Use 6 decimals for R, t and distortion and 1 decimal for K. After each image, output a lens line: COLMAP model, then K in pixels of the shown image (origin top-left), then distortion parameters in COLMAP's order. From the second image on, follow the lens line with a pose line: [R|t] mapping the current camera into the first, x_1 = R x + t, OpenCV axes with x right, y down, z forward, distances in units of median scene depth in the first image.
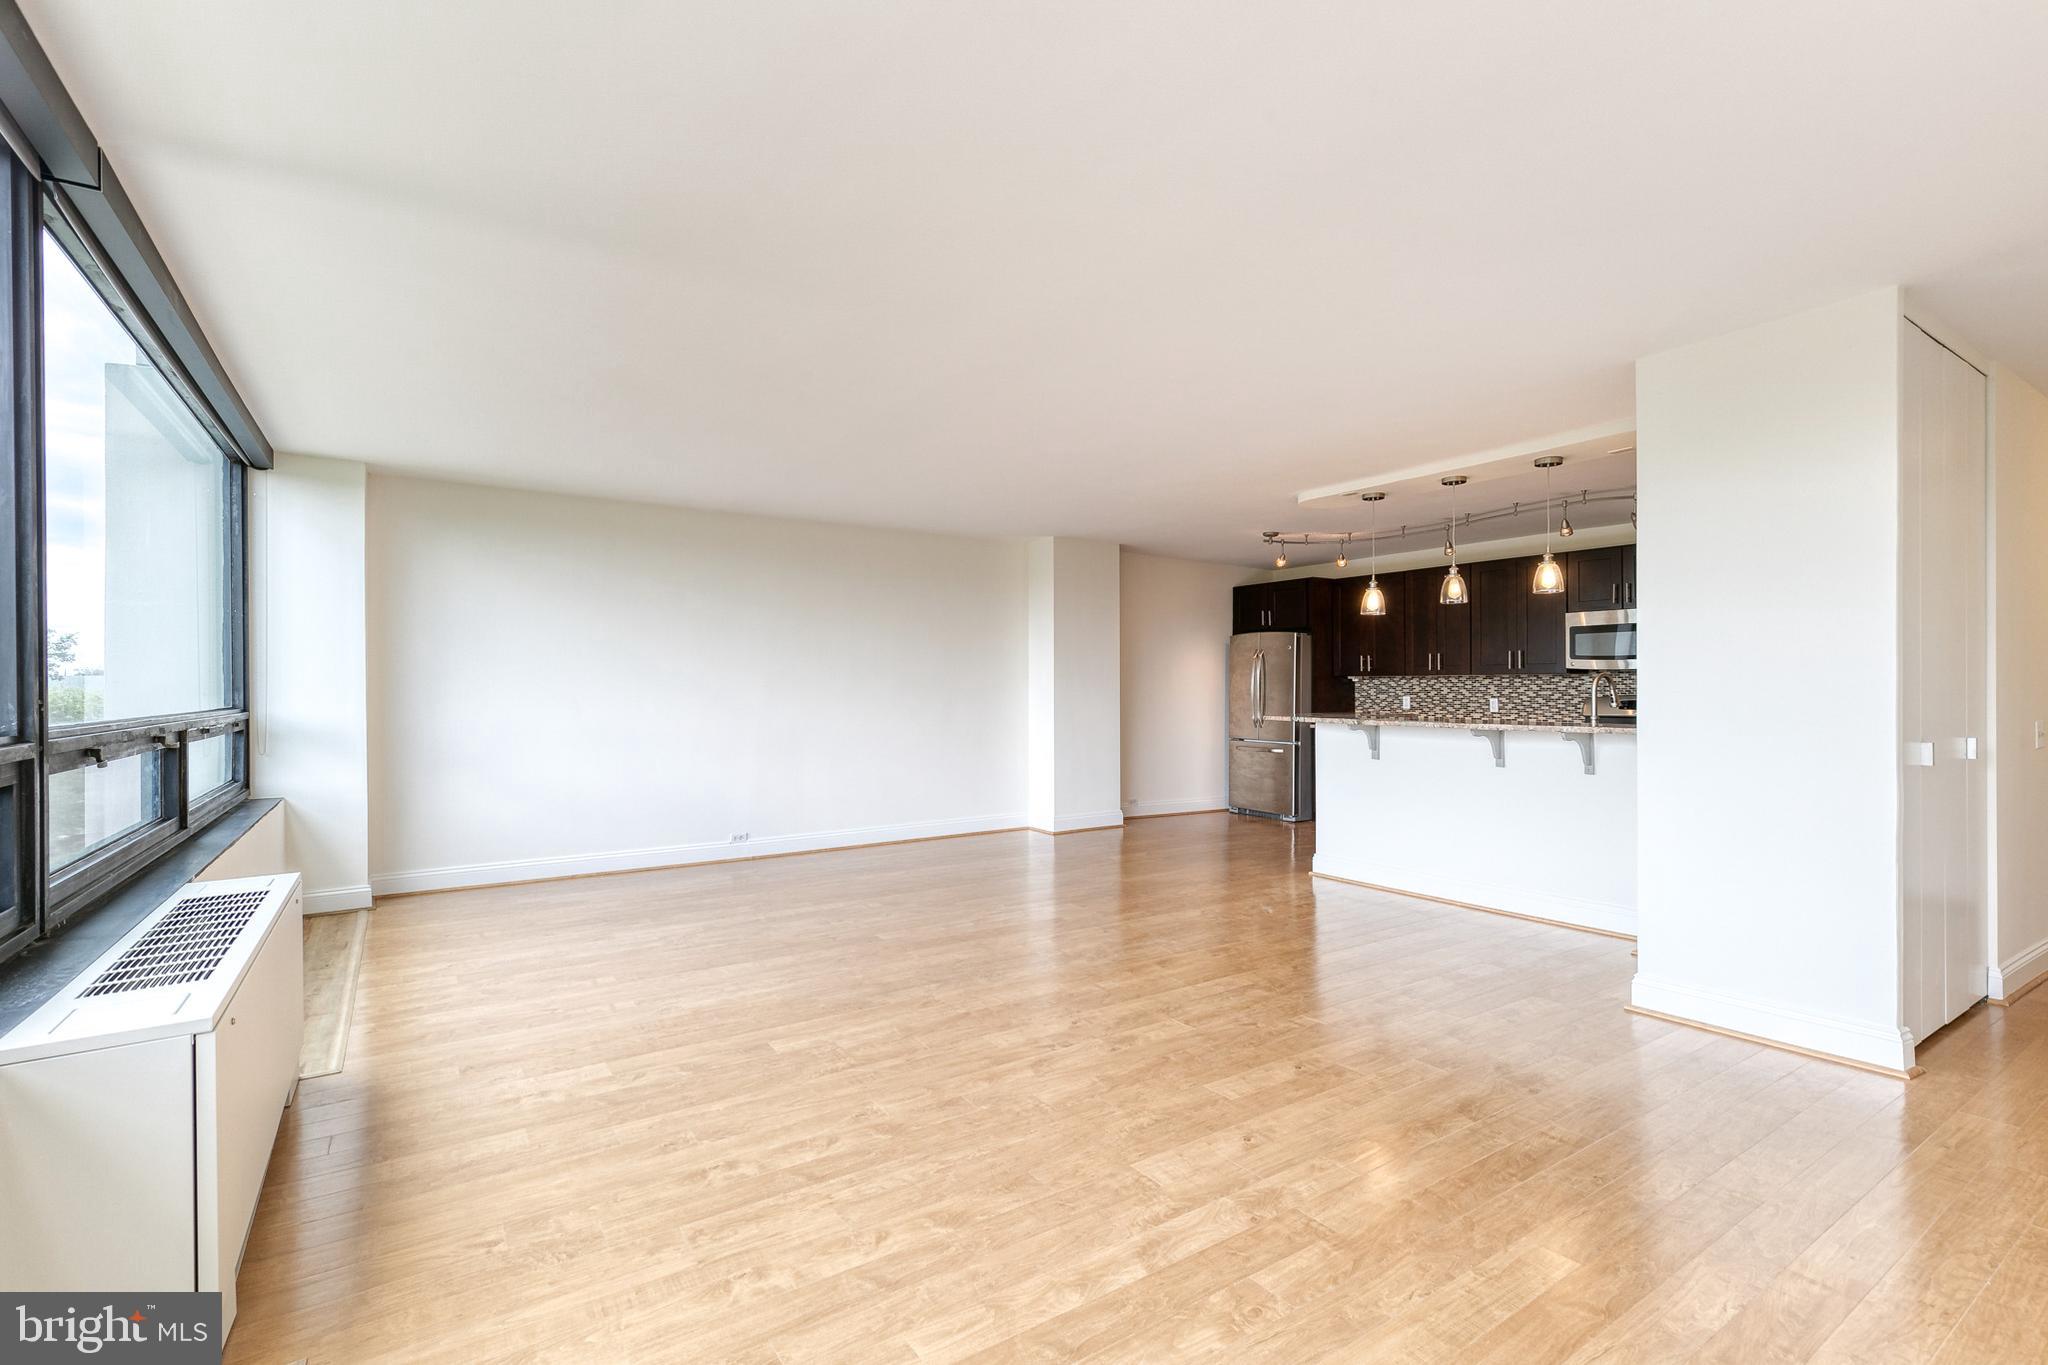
lens RADIAL K [[936.9, 0, 1035.7], [0, 936.9, 676.5], [0, 0, 1]] dist [0.006406, 0.000176]
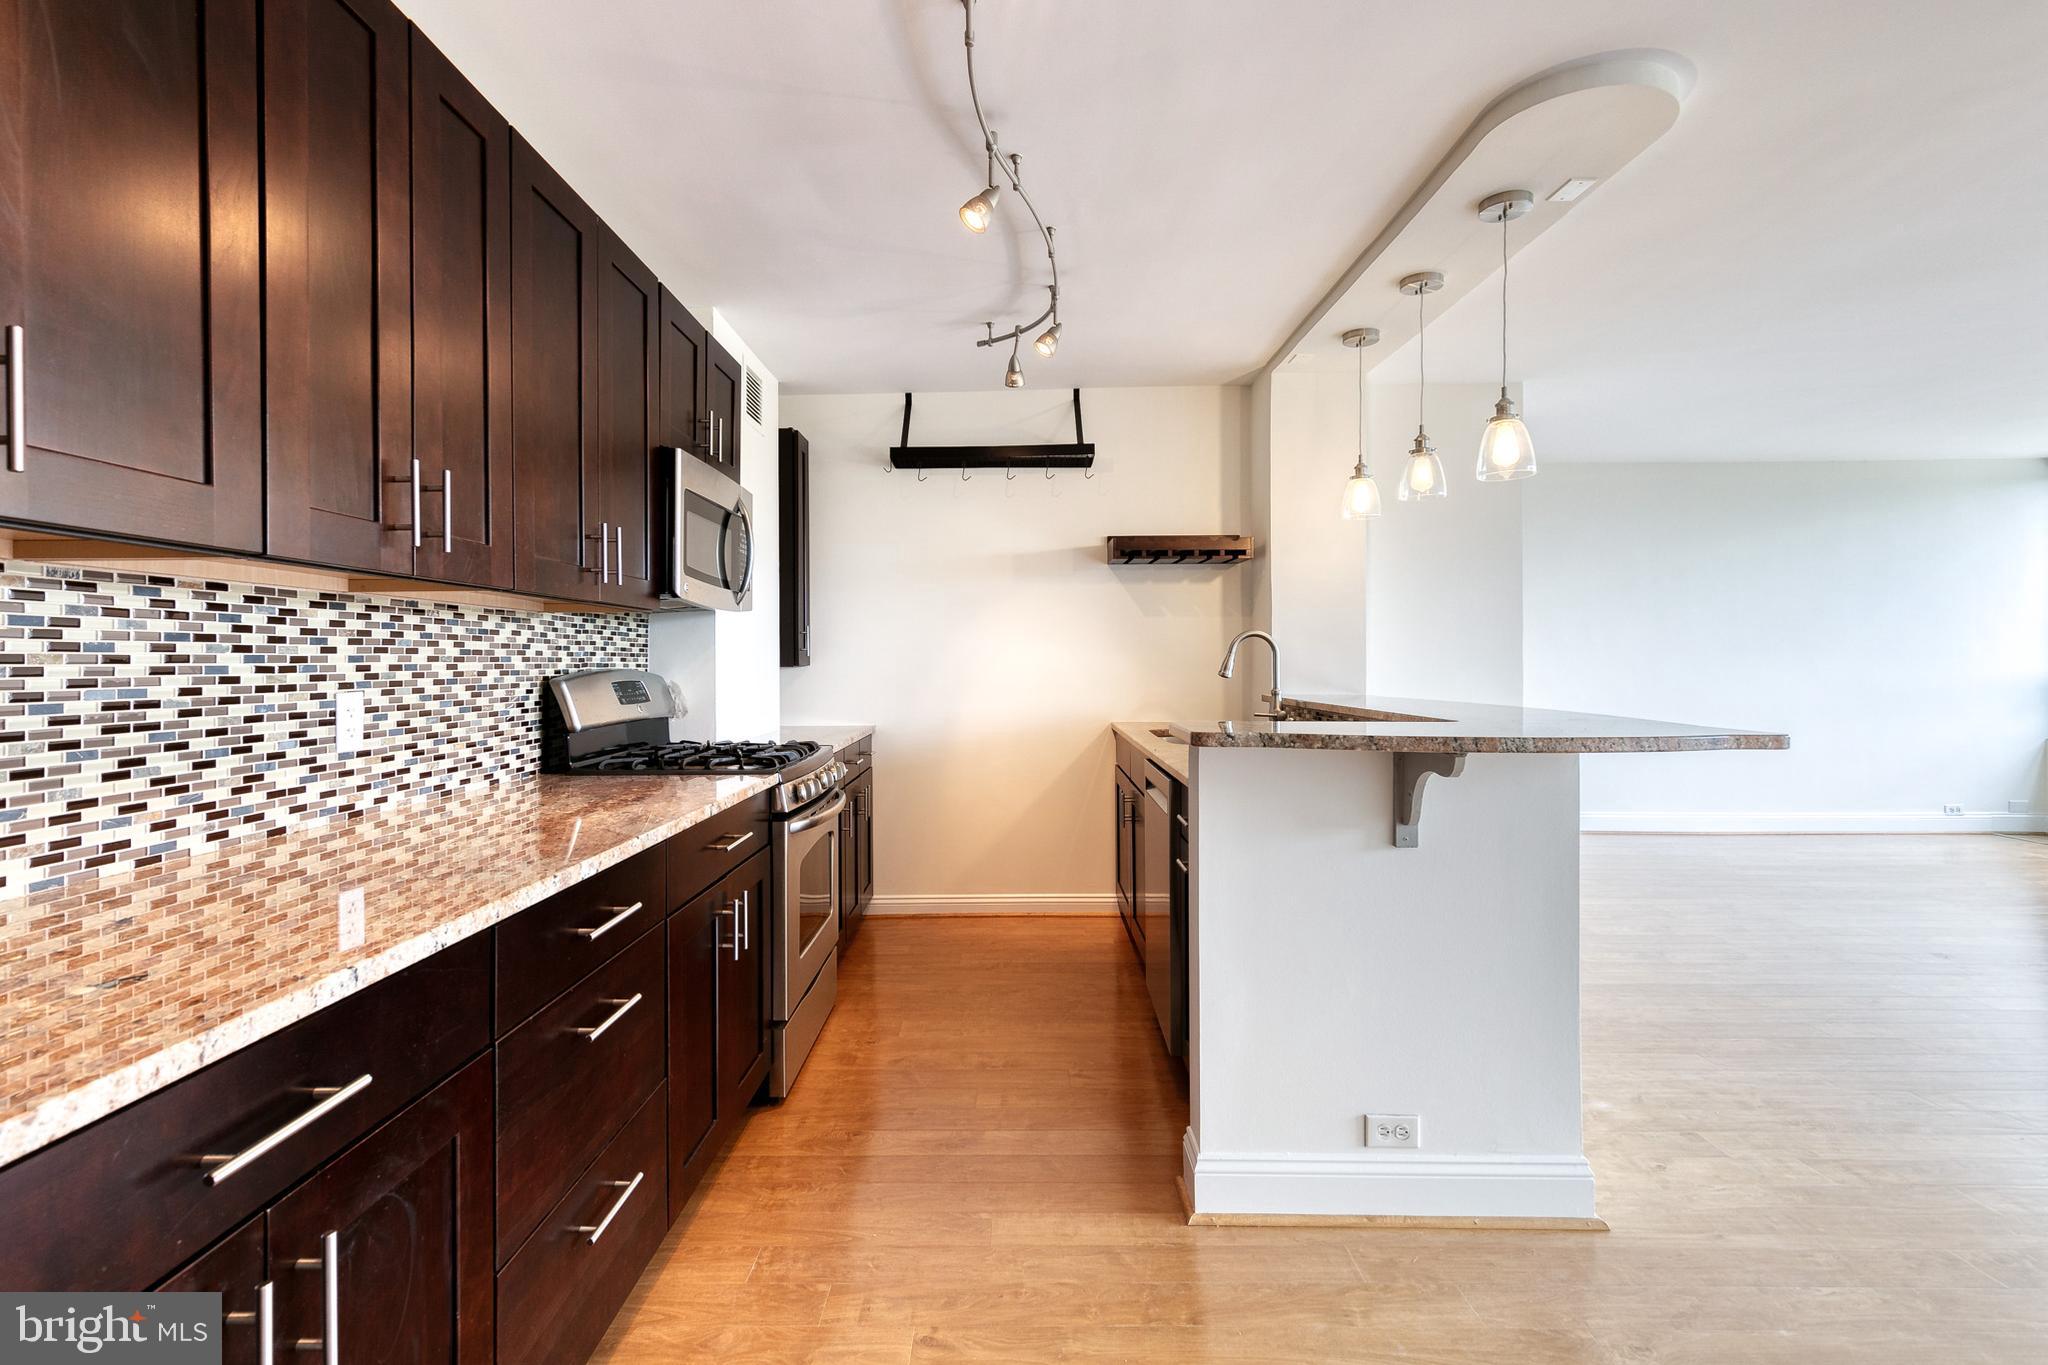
lens RADIAL K [[936.9, 0, 966.7], [0, 936.9, 680.4], [0, 0, 1]] dist [0.006406, 0.000176]
pose [[-0.814255, -0.007375, 0.580461, 0.240904], [-0.001334, 0.999940, 0.010833, 0.018782], [-0.580506, 0.008046, -0.814216, 1.183051]]
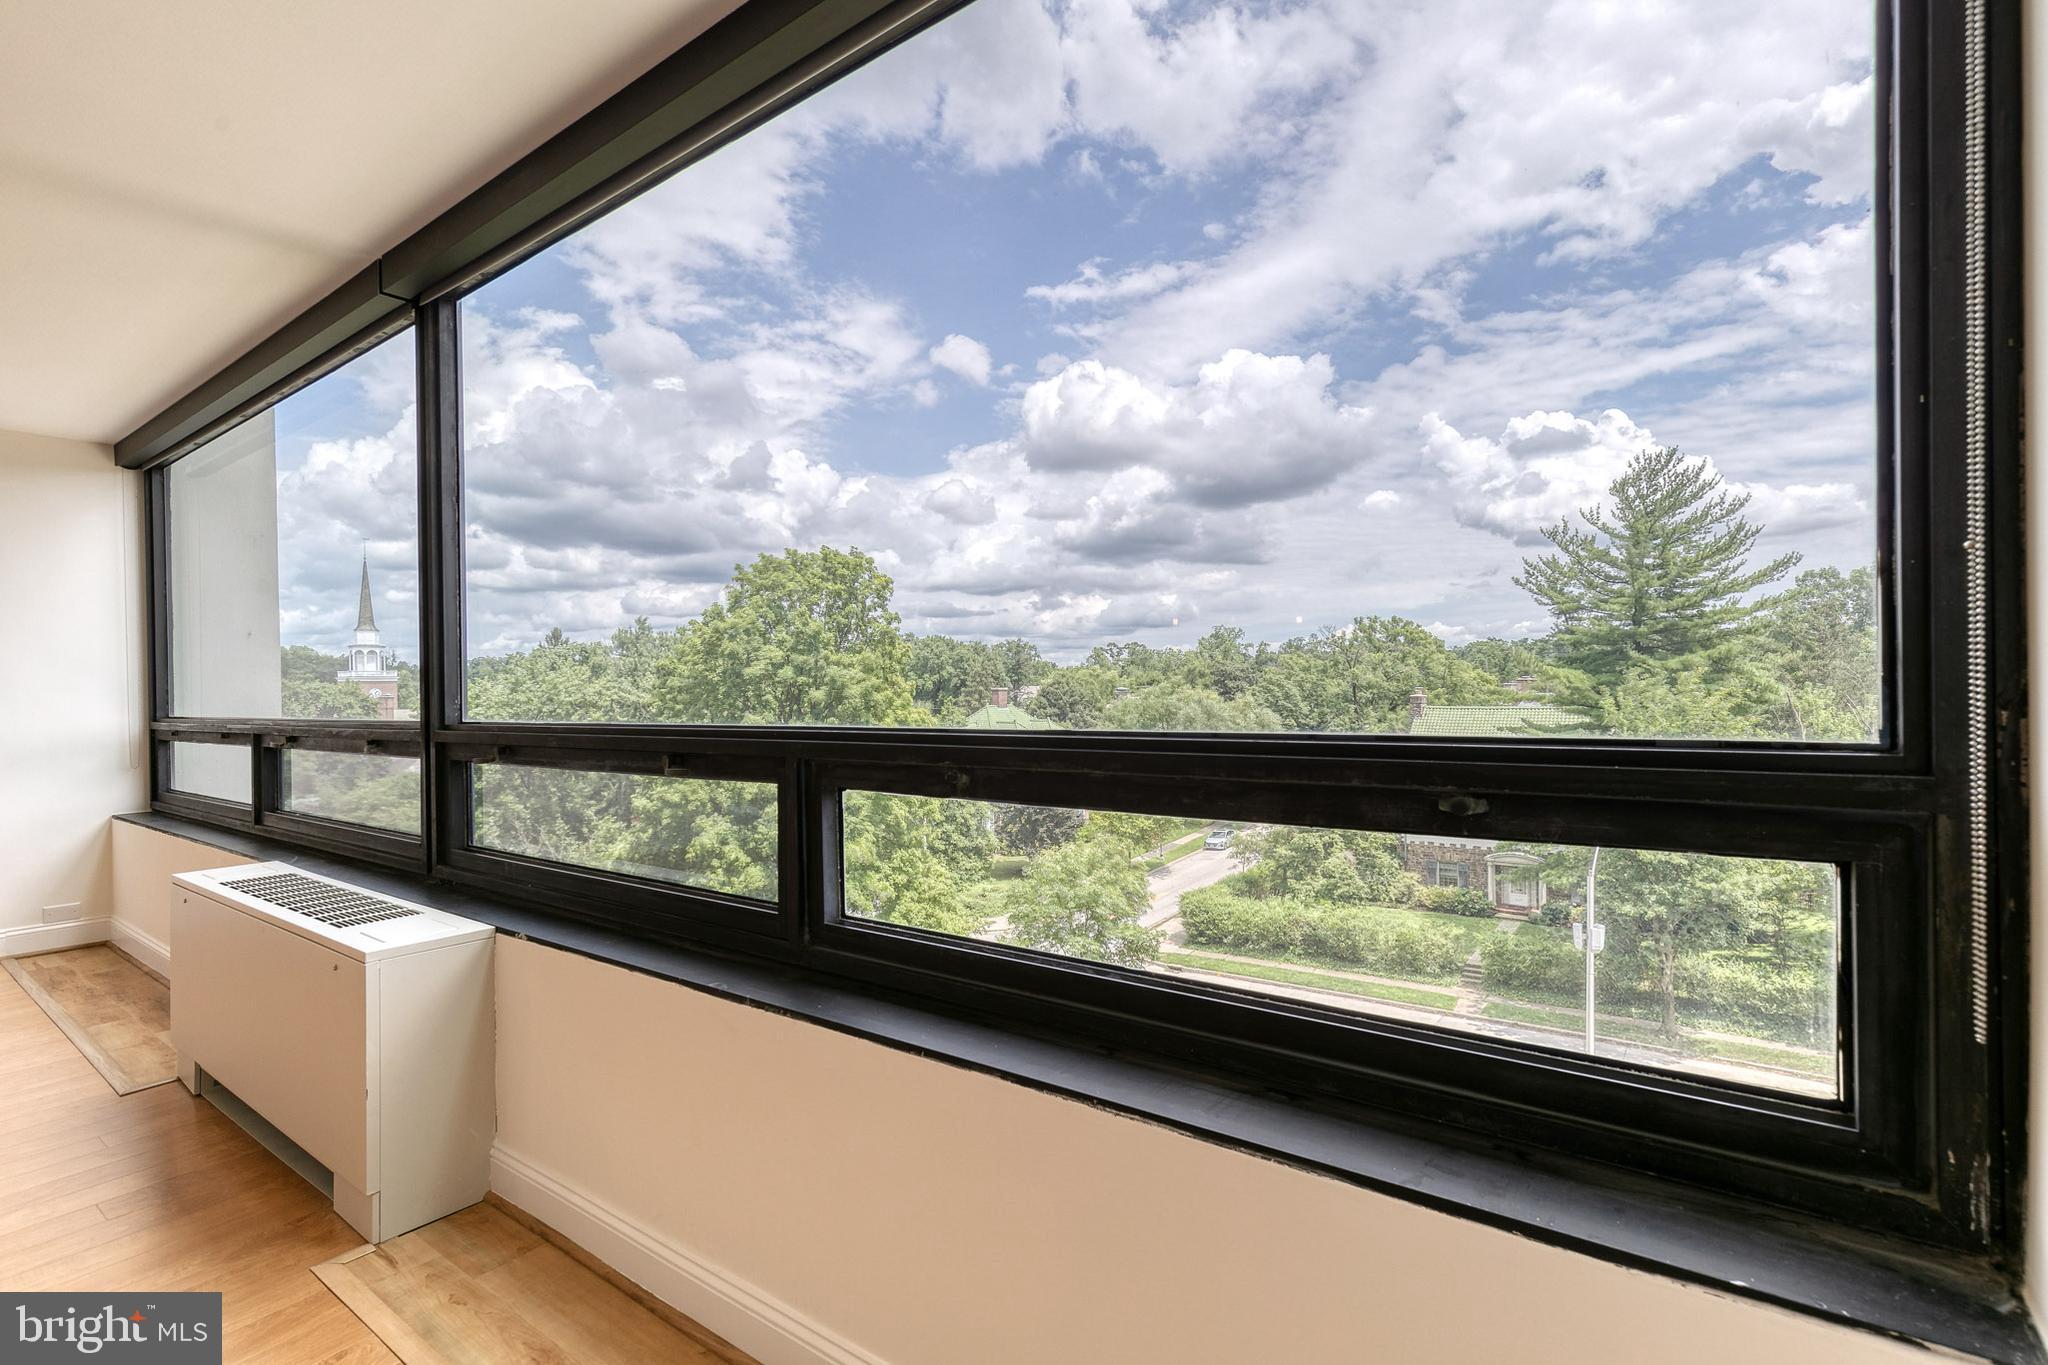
lens RADIAL K [[936.9, 0, 1014.3], [0, 936.9, 691.7], [0, 0, 1]] dist [0.006406, 0.000176]
pose [[-0.938506, 0.016604, -0.344865, -0.415975], [0.020372, 0.999766, -0.007304, 0.011476], [0.344663, -0.013880, -0.938624, 0.753932]]
